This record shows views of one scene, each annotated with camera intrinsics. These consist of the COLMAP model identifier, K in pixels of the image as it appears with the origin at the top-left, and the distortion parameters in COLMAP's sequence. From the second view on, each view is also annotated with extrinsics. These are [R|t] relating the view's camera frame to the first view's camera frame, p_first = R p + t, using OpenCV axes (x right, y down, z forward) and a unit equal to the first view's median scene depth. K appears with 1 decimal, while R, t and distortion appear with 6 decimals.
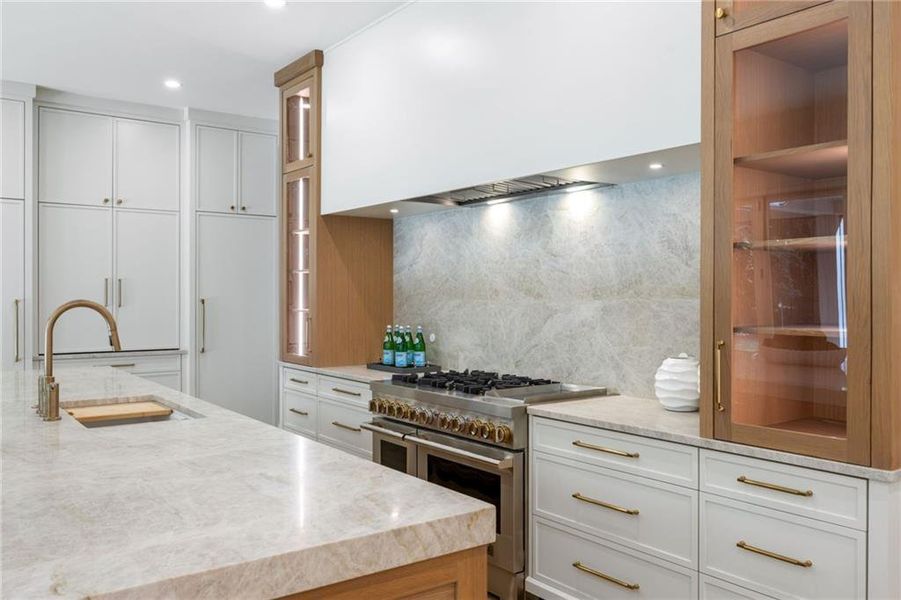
lens RADIAL K [[738.1, 0, 447.2], [0, 738.1, 303.9], [0, 0, 1]] dist [-0.007771, 0.000807]
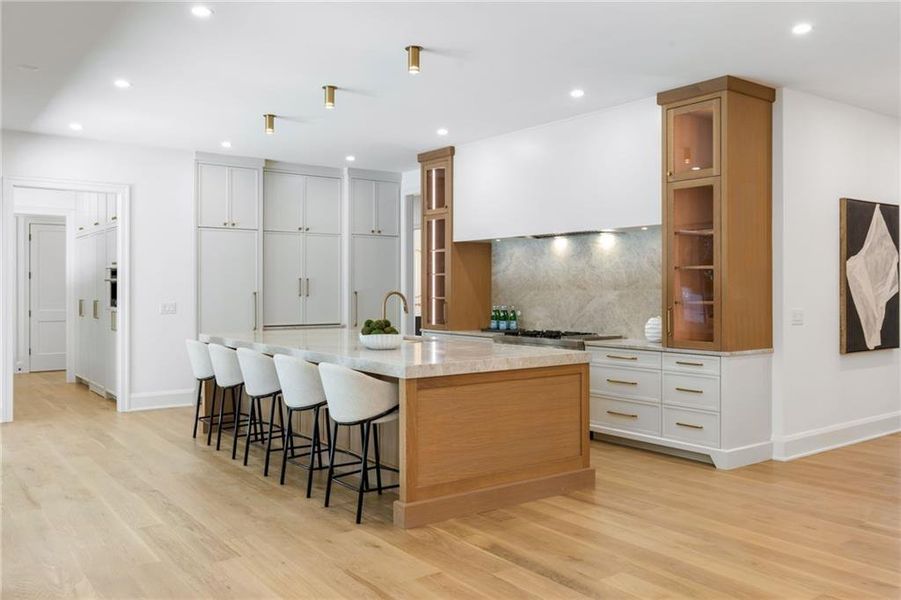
lens RADIAL K [[738.1, 0, 453.6], [0, 738.1, 293.0], [0, 0, 1]] dist [-0.007771, 0.000807]
pose [[0.999996, -0.002707, 0.000817, -0.198736], [0.002711, 0.999982, -0.005263, 0.008269], [-0.000802, 0.005266, 0.999986, -0.825749]]
